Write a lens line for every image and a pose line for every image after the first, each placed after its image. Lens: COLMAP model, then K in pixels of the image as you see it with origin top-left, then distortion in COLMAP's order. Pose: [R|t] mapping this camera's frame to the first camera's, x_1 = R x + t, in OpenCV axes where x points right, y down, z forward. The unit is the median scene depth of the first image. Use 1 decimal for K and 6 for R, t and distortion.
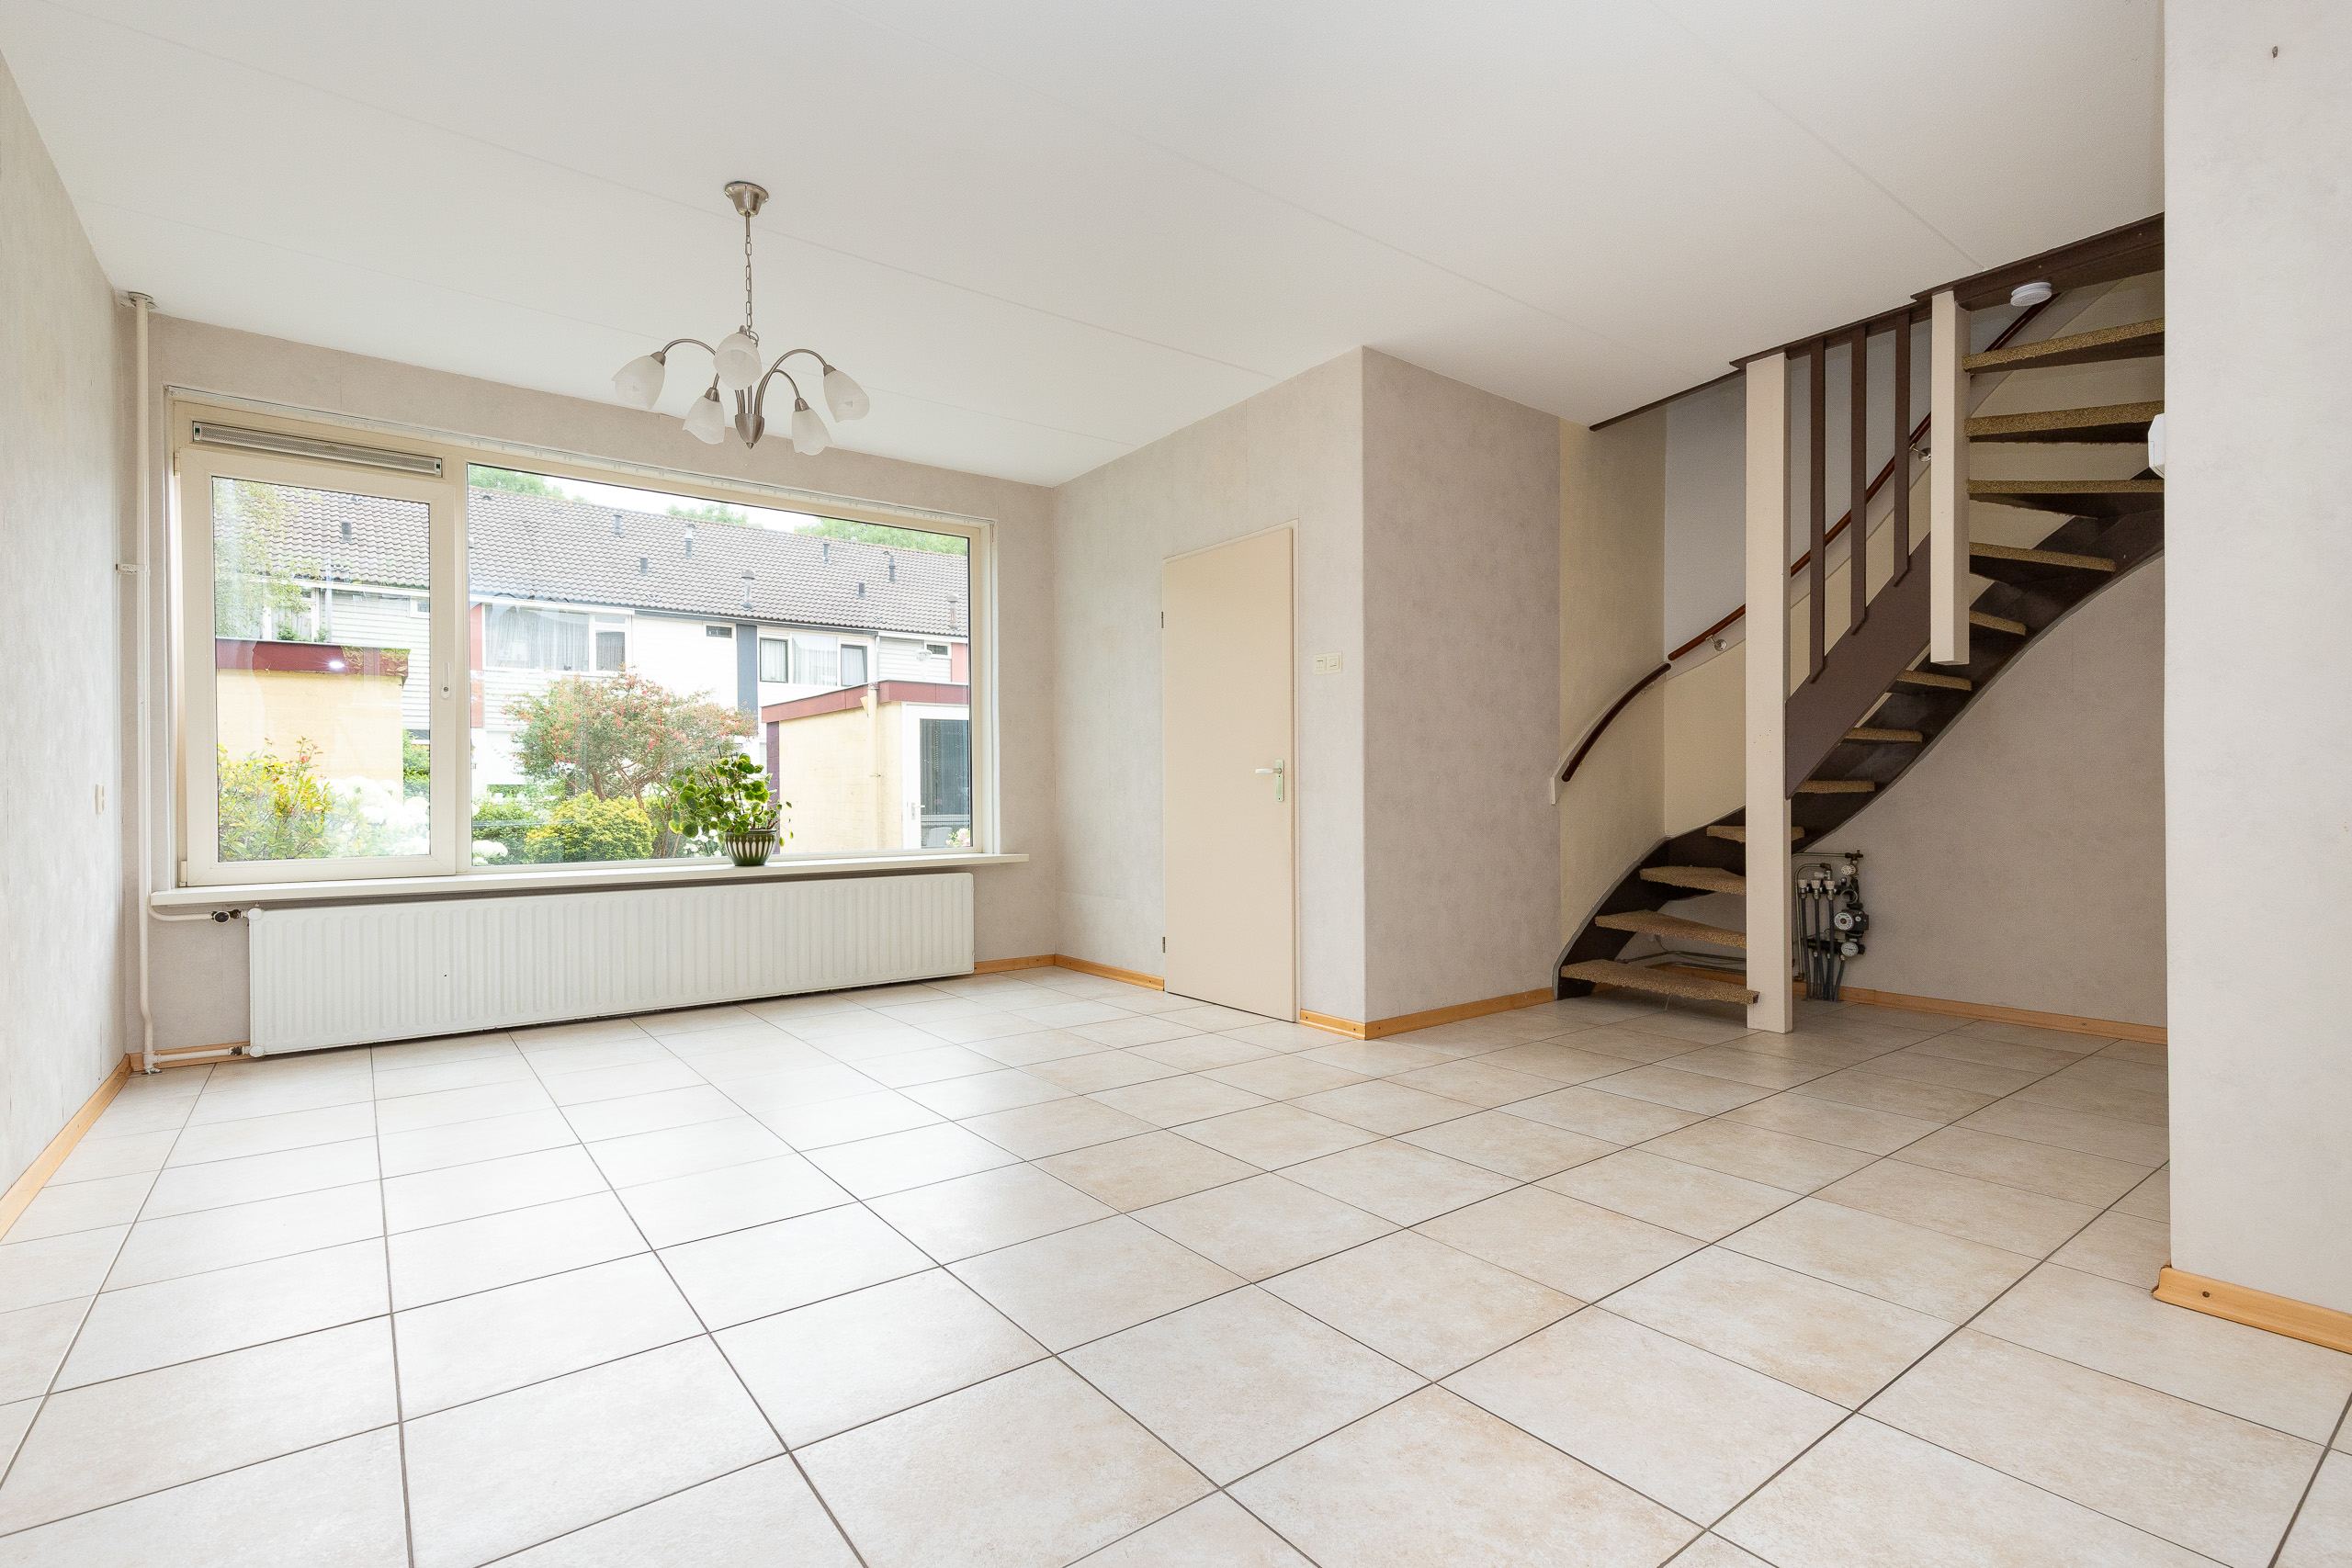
lens RADIAL K [[1097.5, 0, 1168.2], [0, 1097.5, 793.6], [0, 0, 1]] dist [0.006492, -0.000563]
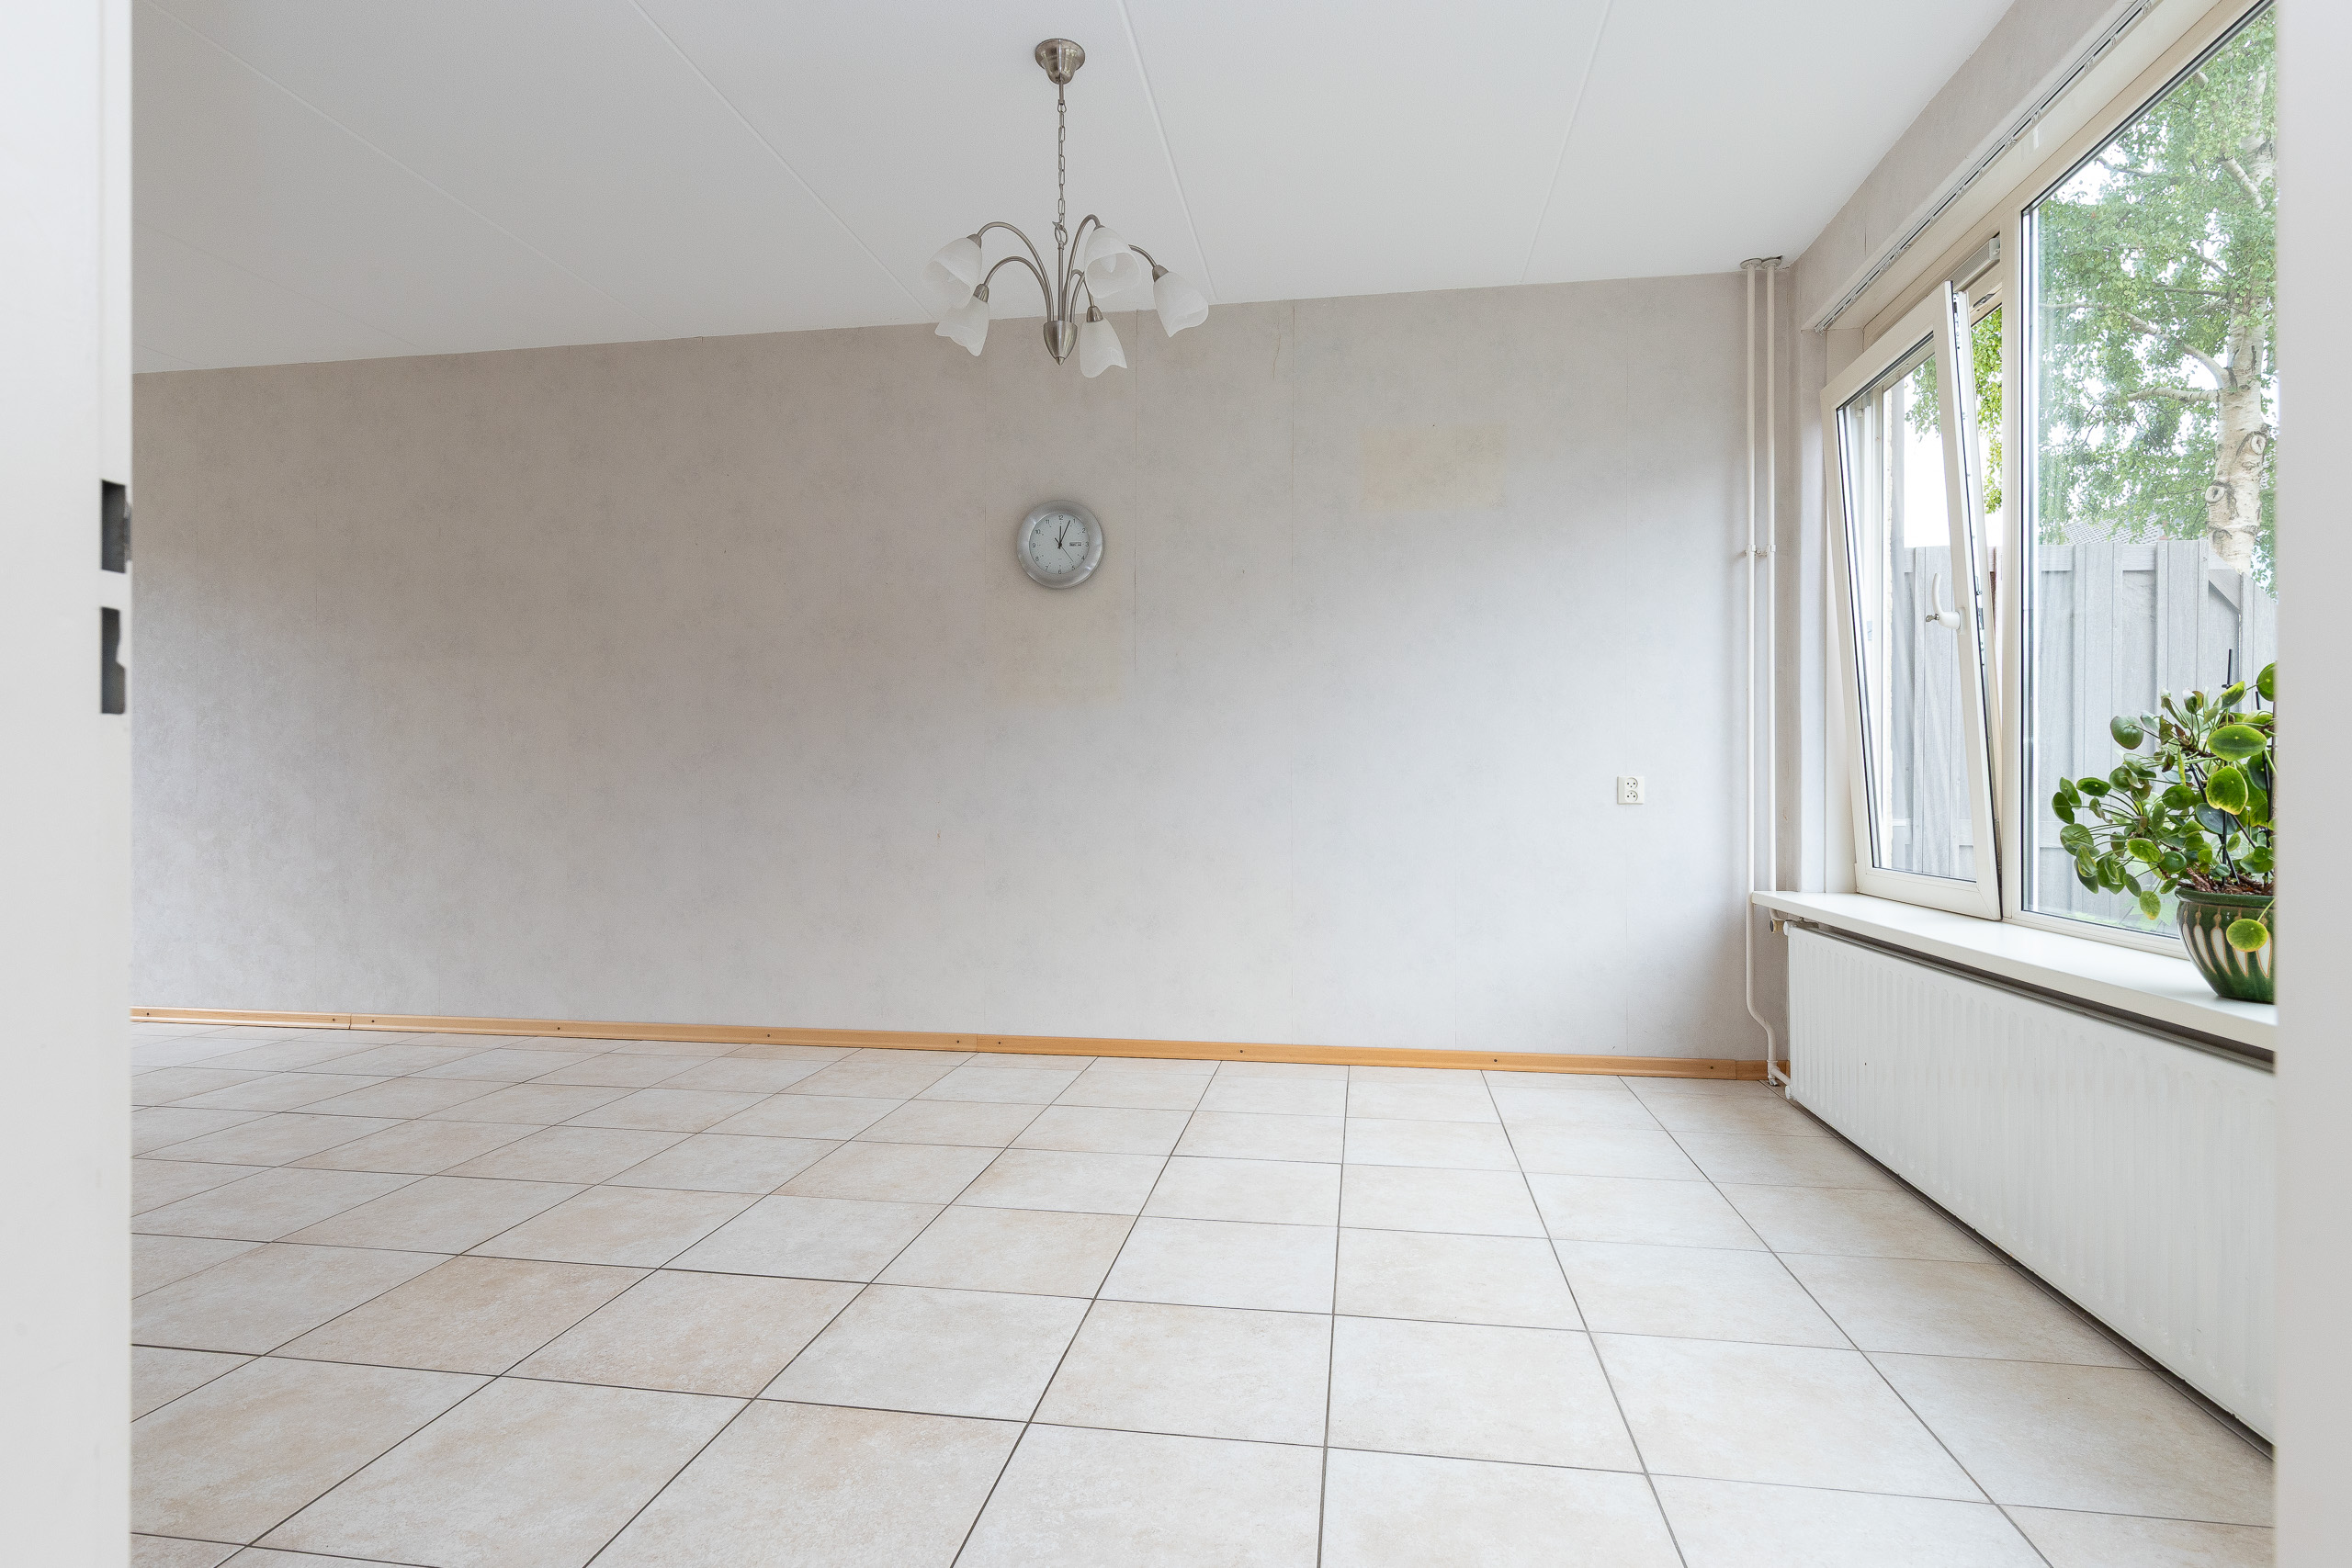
lens RADIAL K [[1193.5, 0, 1182.8], [0, 1193.5, 784.4], [0, 0, 1]] dist [-0.003712, -0.000798]
pose [[-0.711621, -0.000492, -0.702563, 0.139773], [0.001273, 0.999997, -0.001990, -0.001008], [0.702562, -0.002310, -0.711619, 1.320770]]
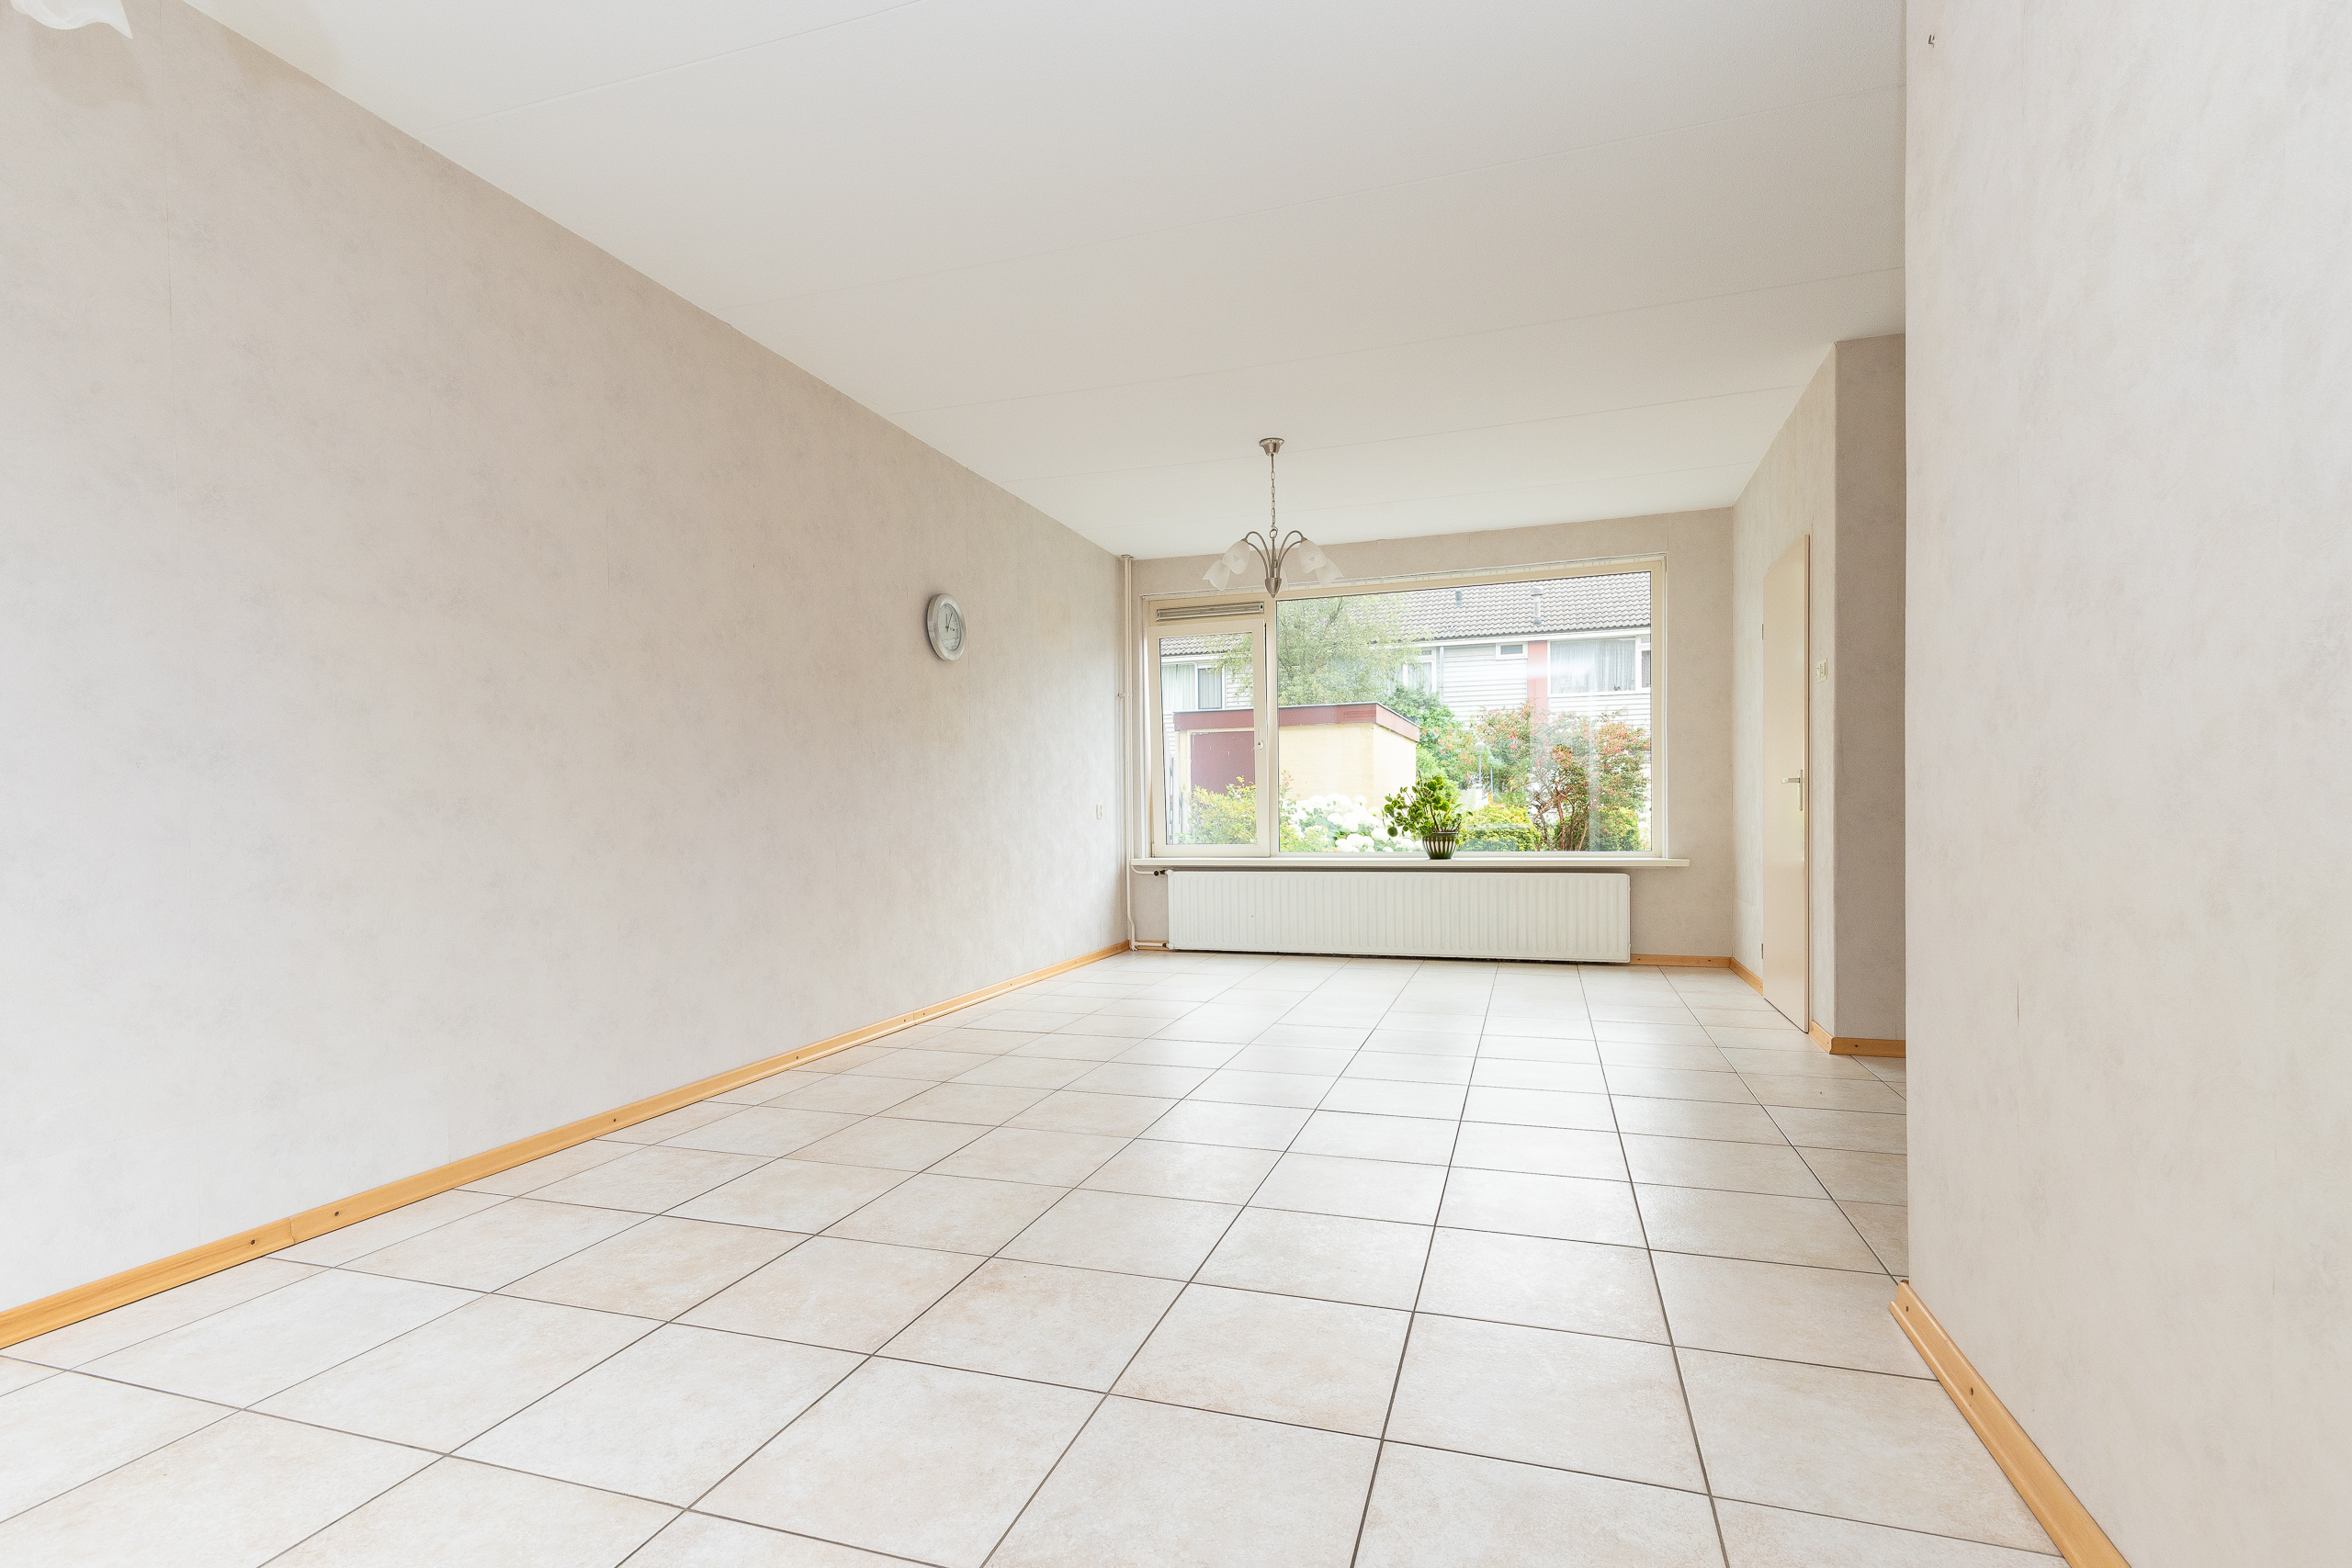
lens RADIAL K [[1097.5, 0, 1161.7], [0, 1097.5, 809.3], [0, 0, 1]] dist [0.006492, -0.000563]
pose [[0.568246, -0.001339, -0.822857, 0.685842], [0.008178, 0.999958, 0.004020, -0.004240], [0.822818, -0.009013, 0.568234, -0.059179]]
